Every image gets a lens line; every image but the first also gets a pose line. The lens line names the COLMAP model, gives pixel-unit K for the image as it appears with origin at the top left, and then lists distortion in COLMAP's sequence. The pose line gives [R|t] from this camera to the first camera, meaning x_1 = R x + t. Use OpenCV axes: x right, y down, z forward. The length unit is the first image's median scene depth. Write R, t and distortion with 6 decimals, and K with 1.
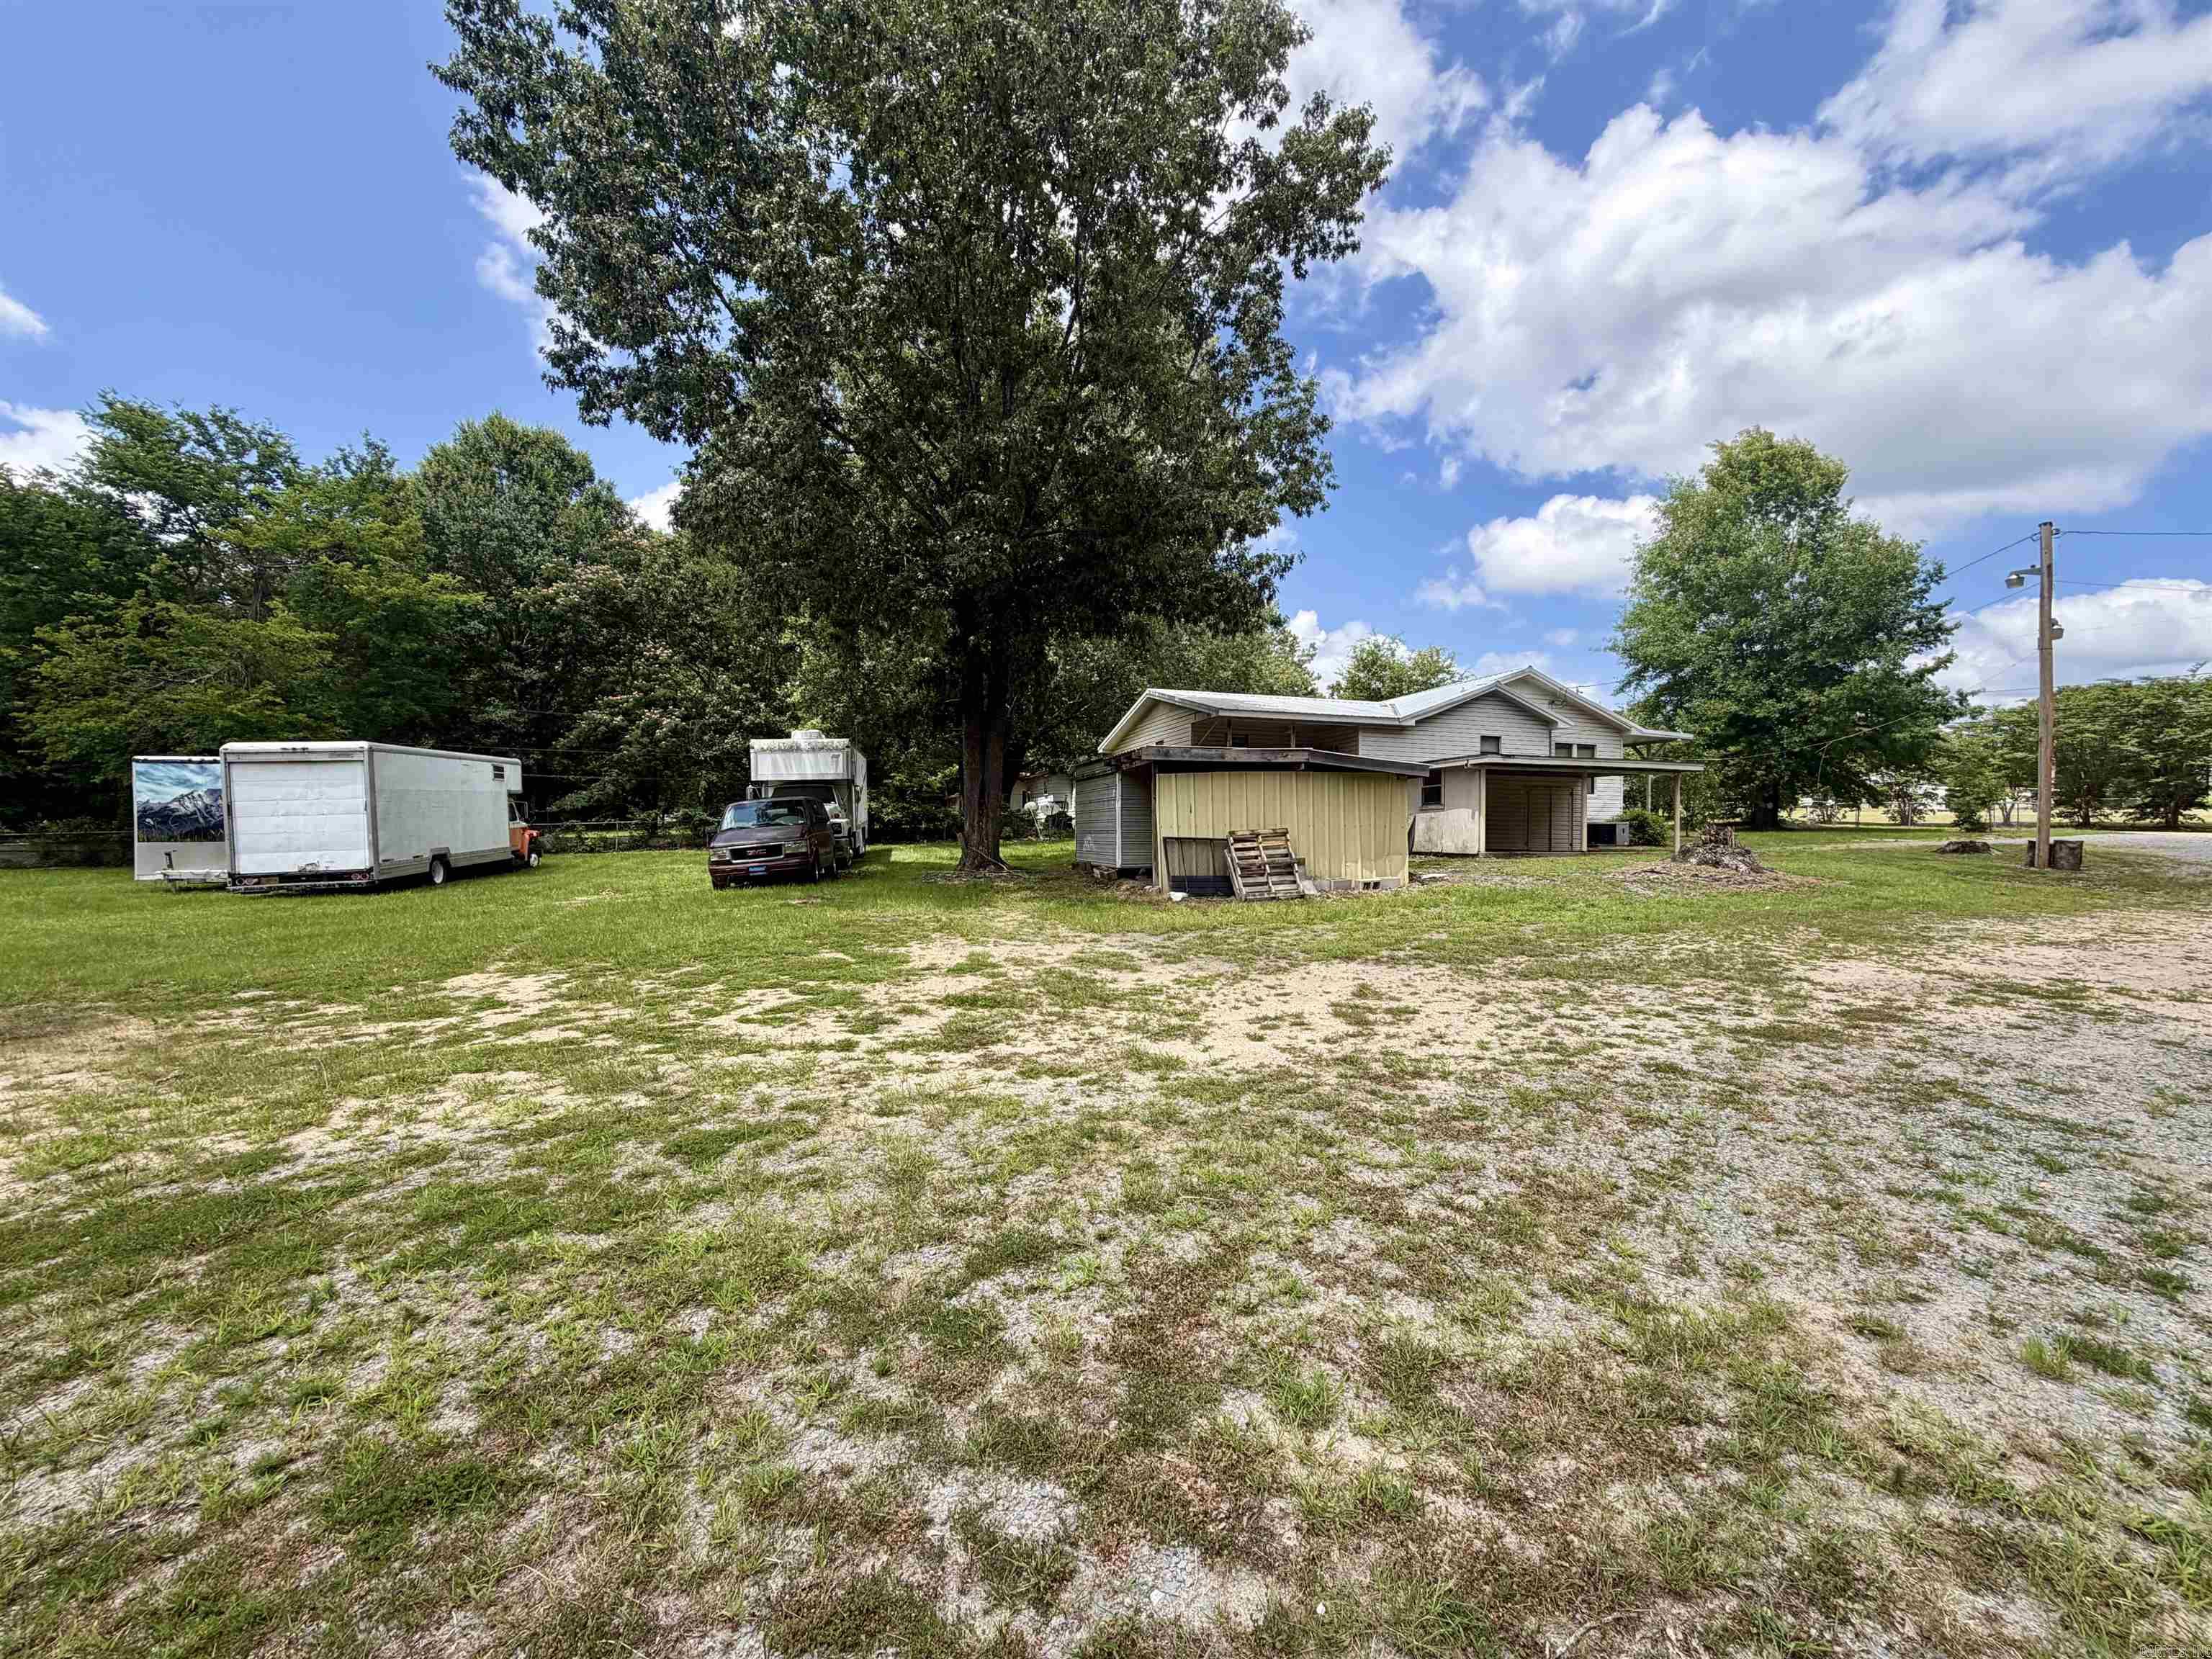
lens RADIAL K [[880.7, 0, 1103.2], [0, 880.7, 826.1], [0, 0, 1]] dist [-0.002701, -0.000047]
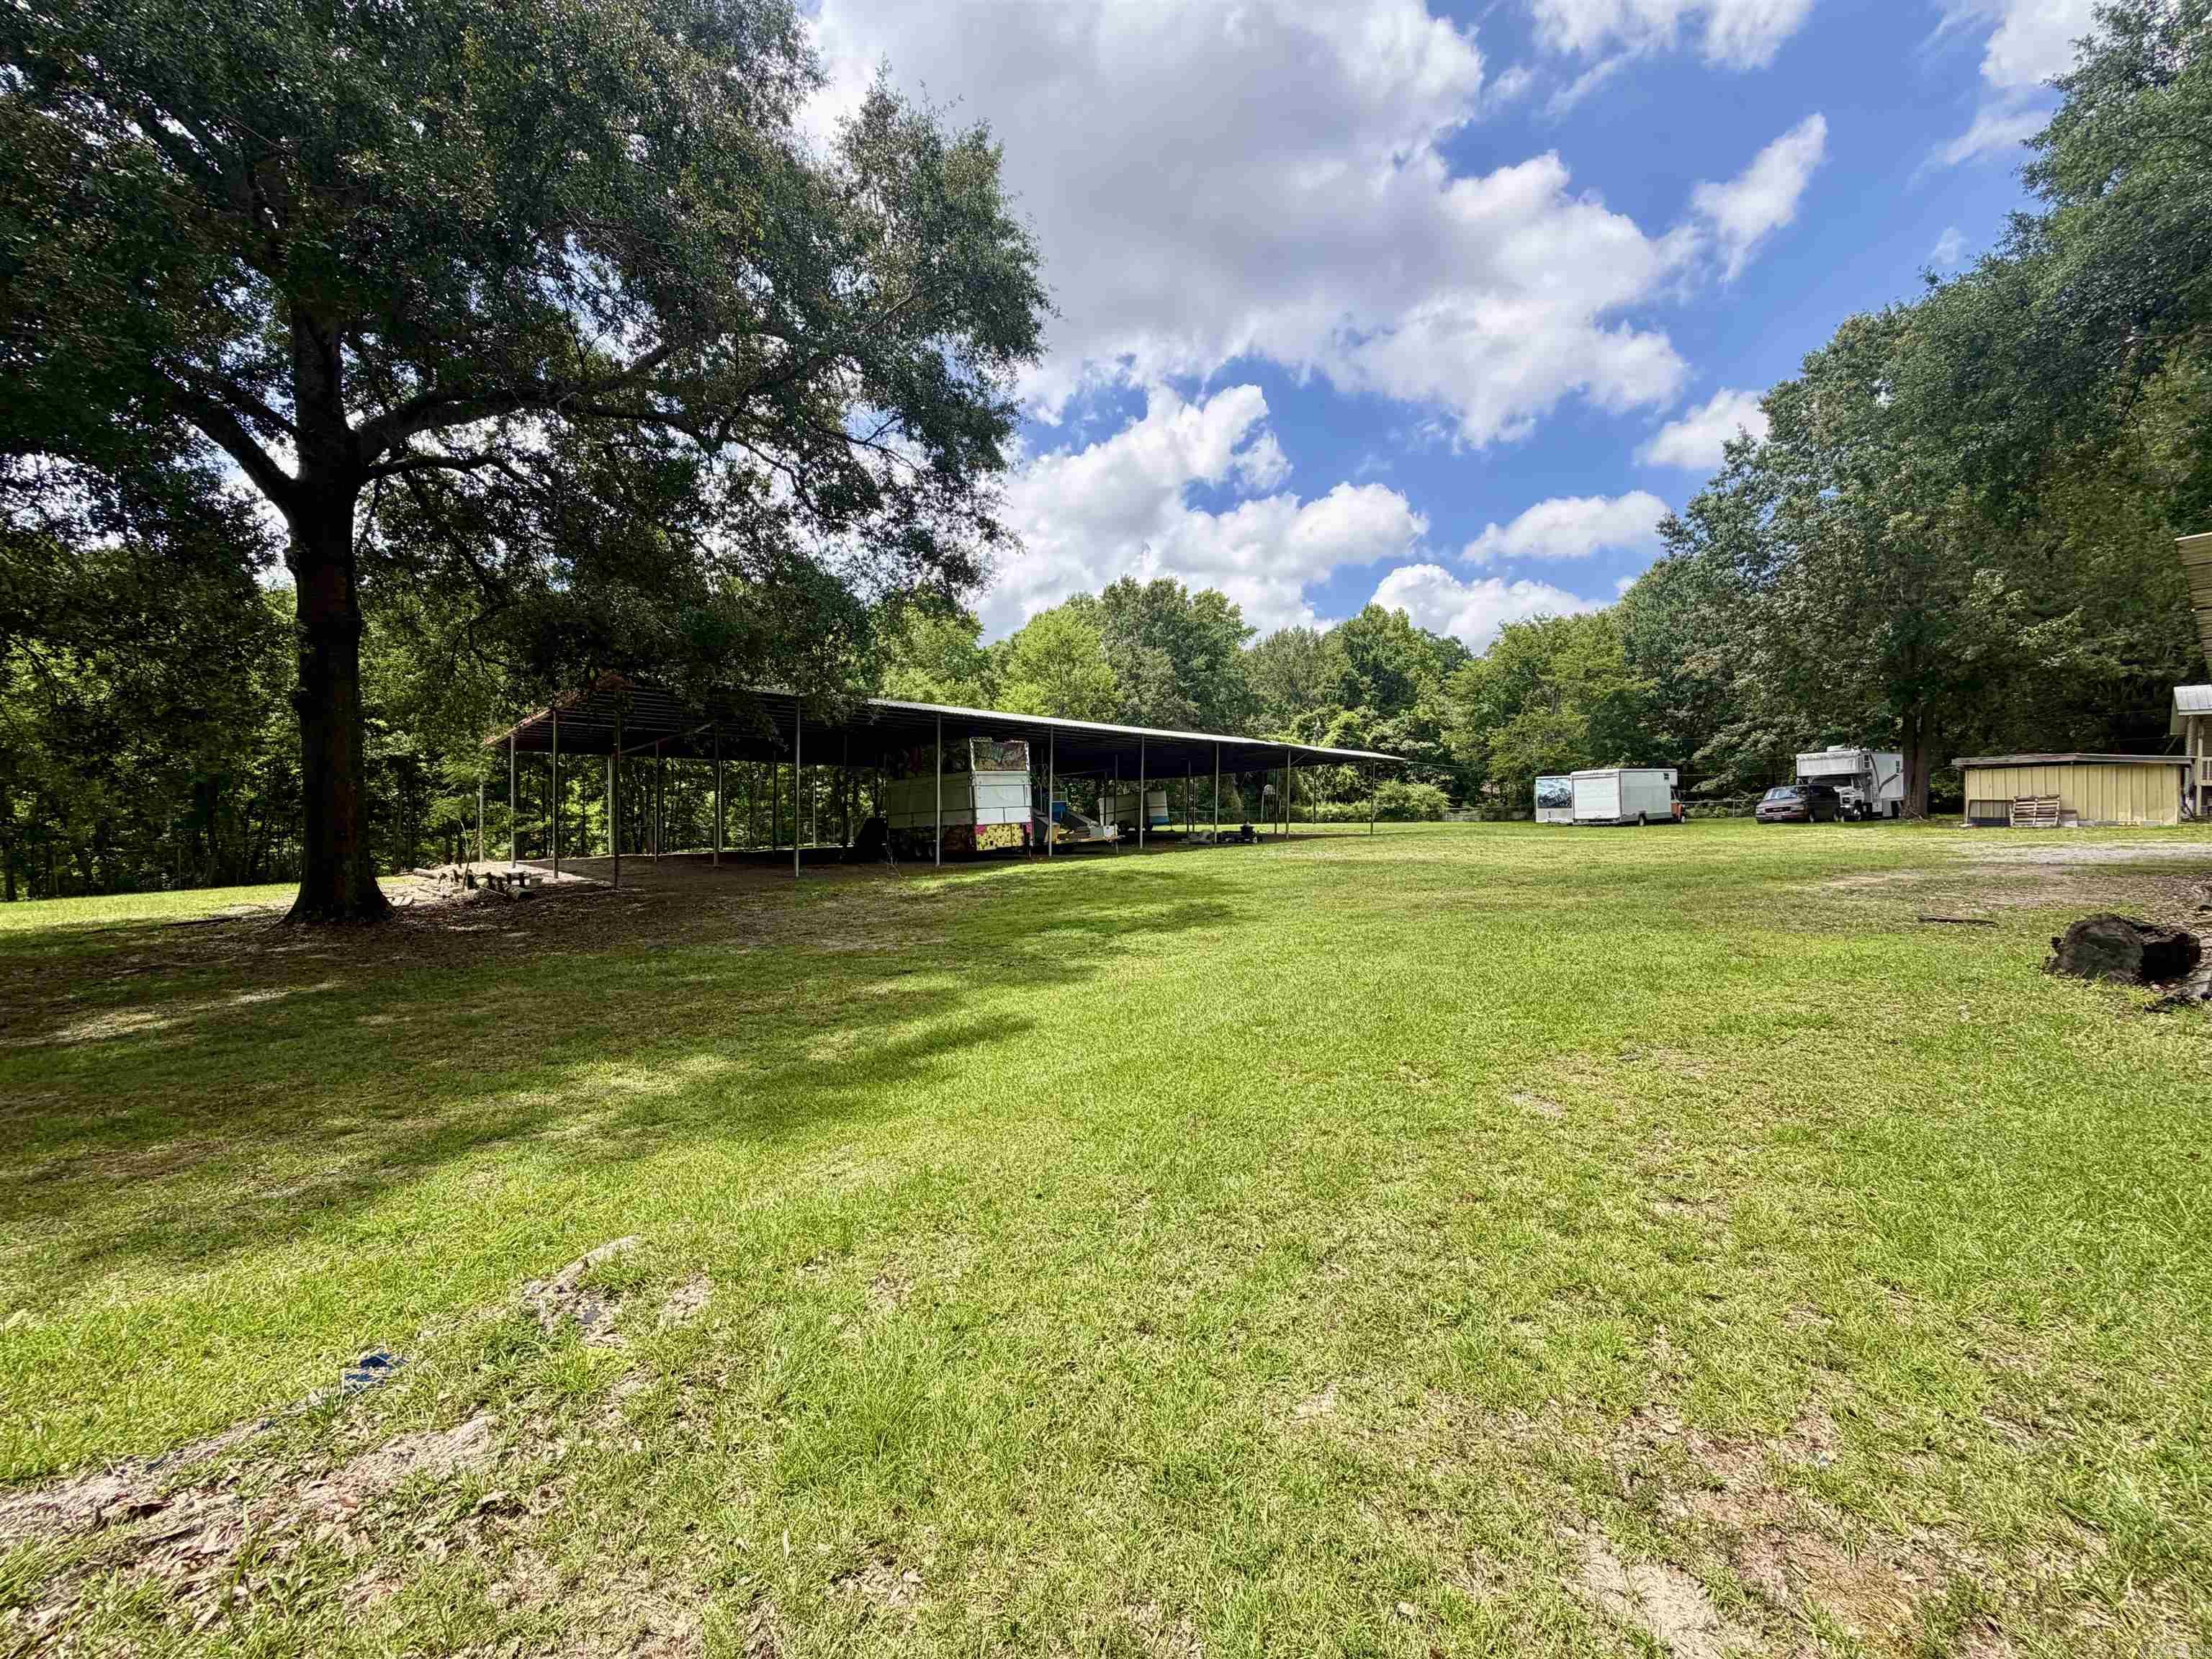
lens RADIAL K [[880.7, 0, 1106.5], [0, 880.7, 818.3], [0, 0, 1]] dist [-0.002701, -0.000047]
pose [[0.402424, 0.004751, -0.915441, 0.869634], [-0.000162, 0.999987, 0.005119, 0.035102], [0.915453, -0.001912, 0.402420, -1.331880]]
